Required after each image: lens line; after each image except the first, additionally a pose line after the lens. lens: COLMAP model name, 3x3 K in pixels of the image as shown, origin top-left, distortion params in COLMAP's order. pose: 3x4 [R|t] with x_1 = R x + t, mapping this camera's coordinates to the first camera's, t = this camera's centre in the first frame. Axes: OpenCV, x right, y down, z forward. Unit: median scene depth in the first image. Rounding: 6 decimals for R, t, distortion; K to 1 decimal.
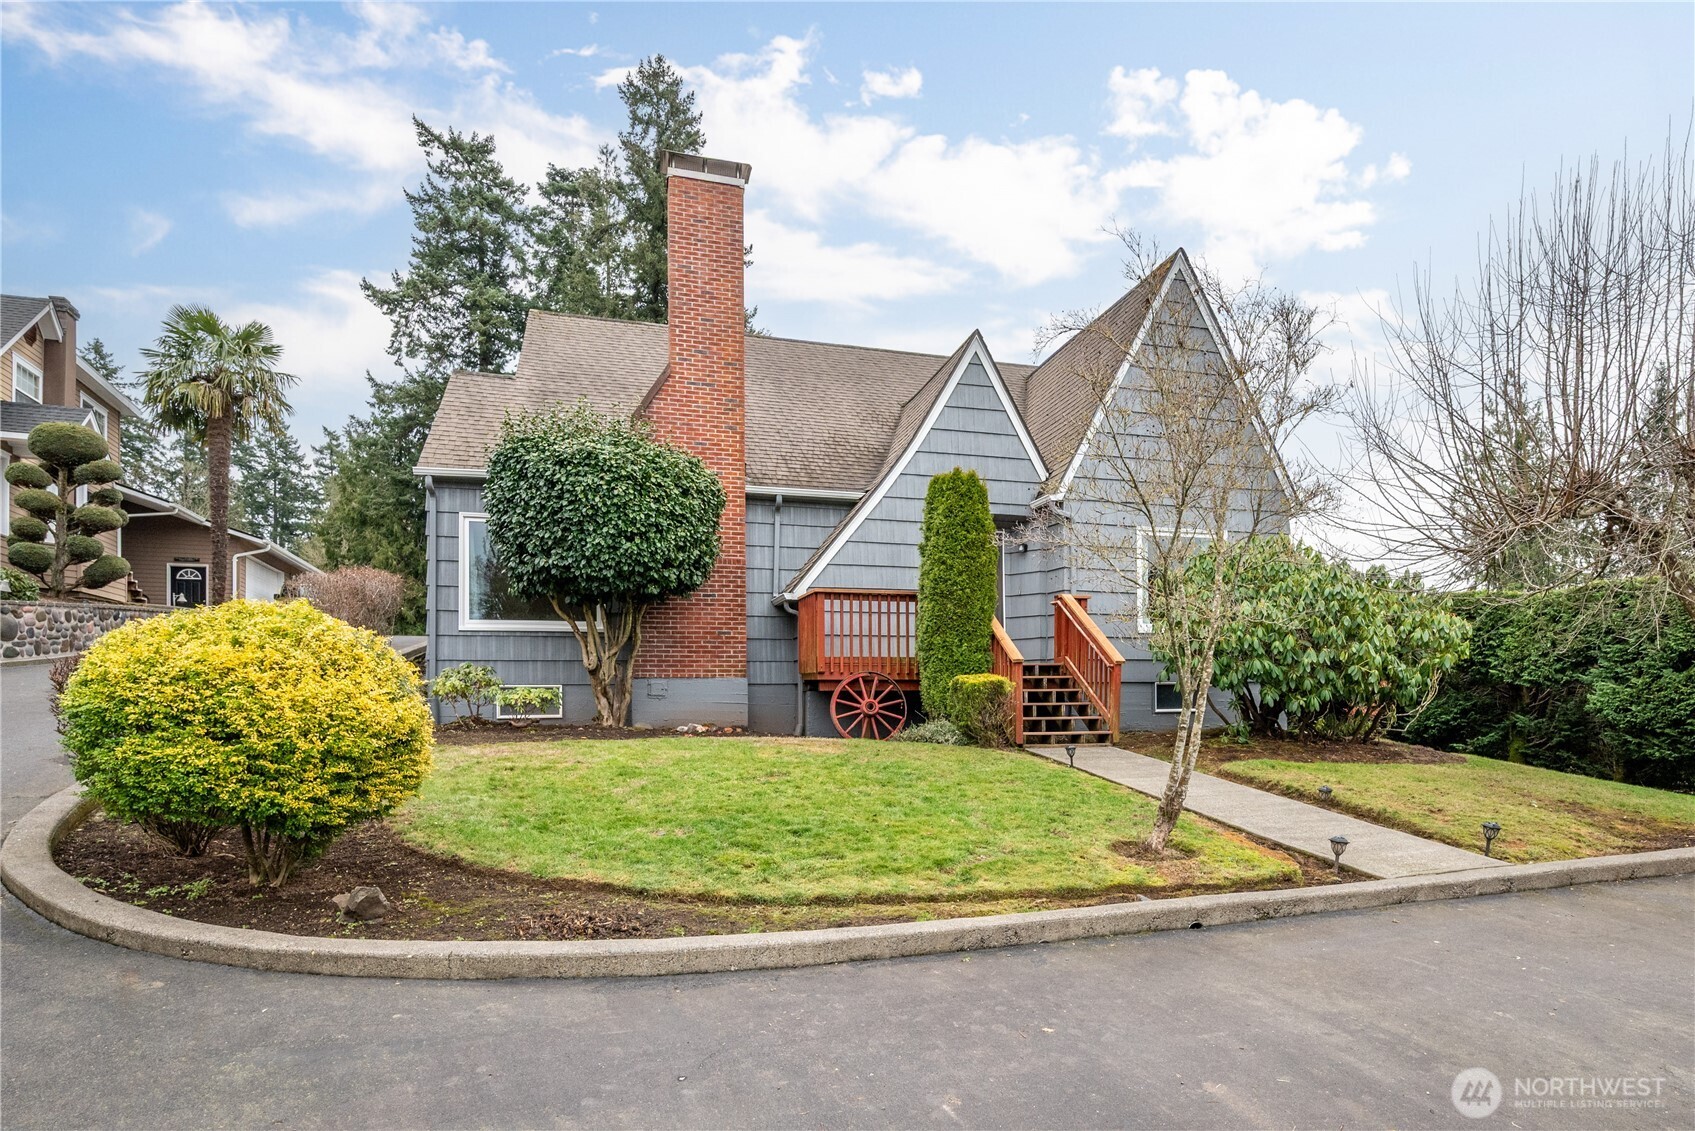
lens RADIAL K [[800.6, 0, 848.0], [0, 800.6, 585.3], [0, 0, 1]] dist [0.000241, -0.000458]
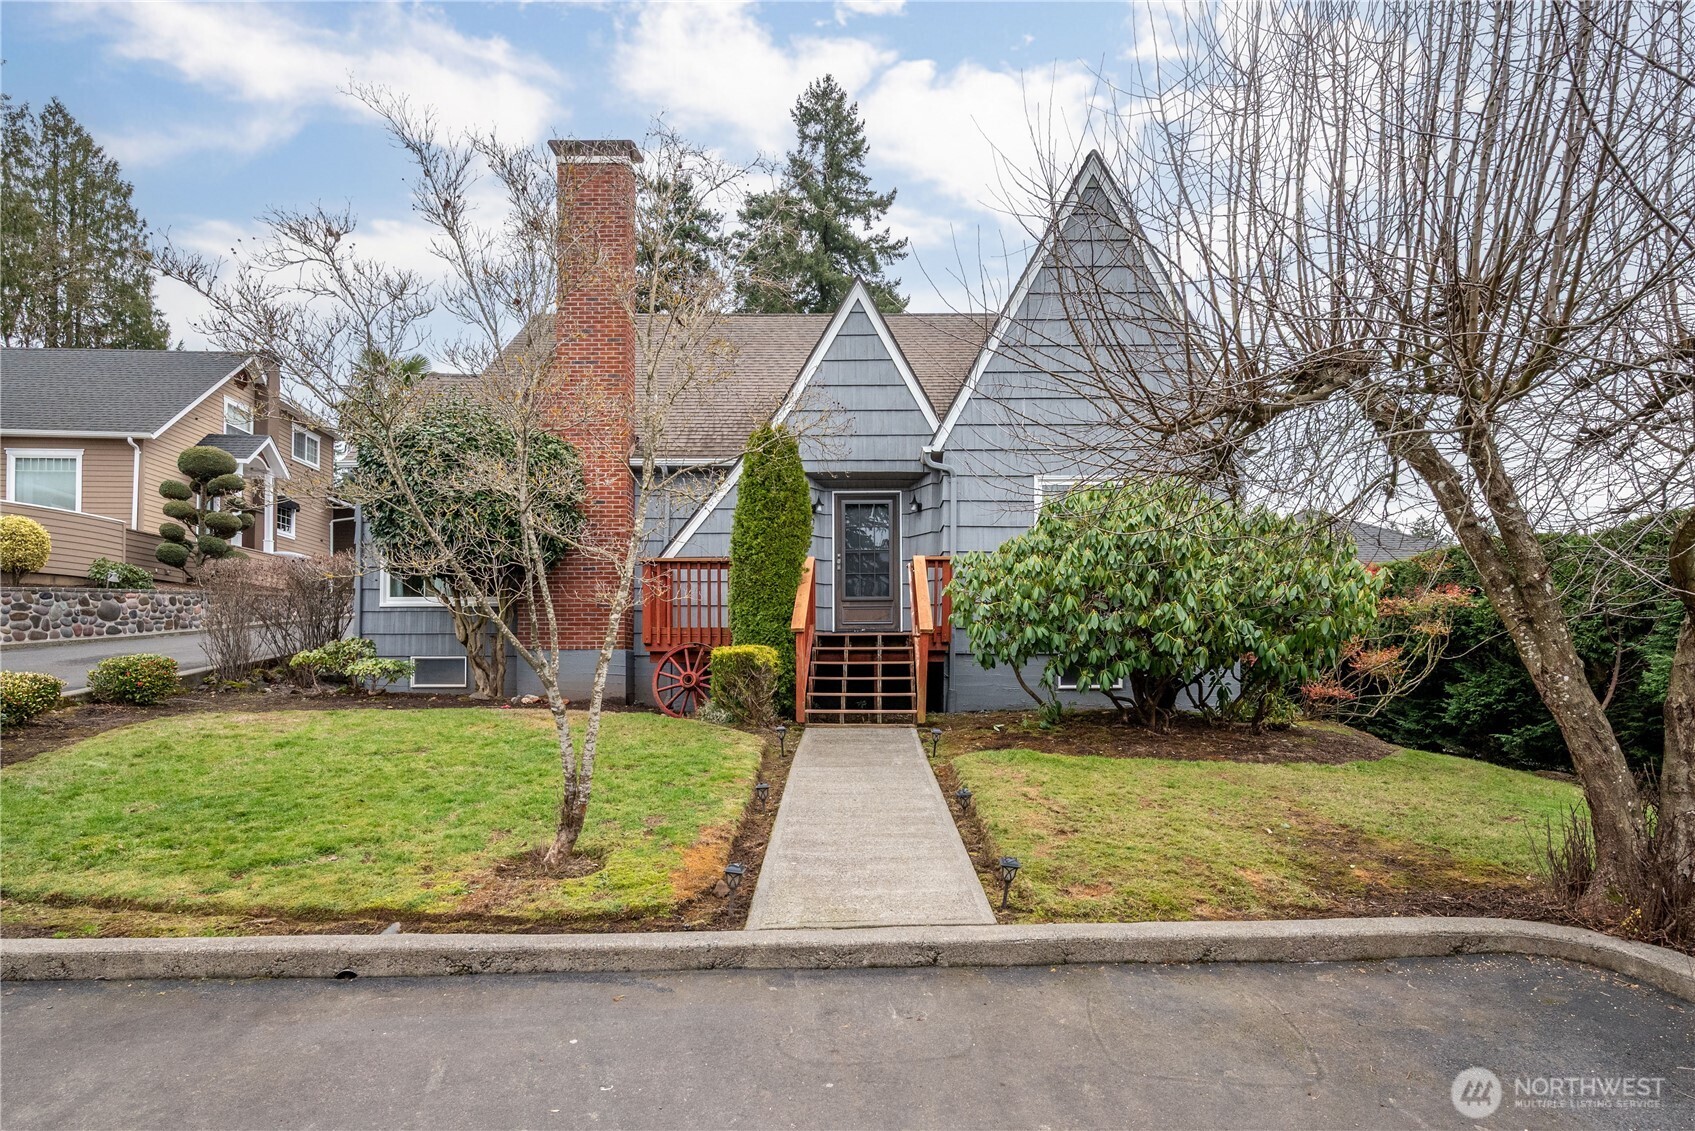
lens RADIAL K [[756.1, 0, 847.5], [0, 756.1, 565.5], [0, 0, 1]] dist [0.000027, -0.000181]
pose [[0.965853, -0.029851, -0.257364, 0.407790], [0.030897, 0.999523, 0.000021, 0.019483], [0.257240, -0.007973, 0.966315, 0.162309]]
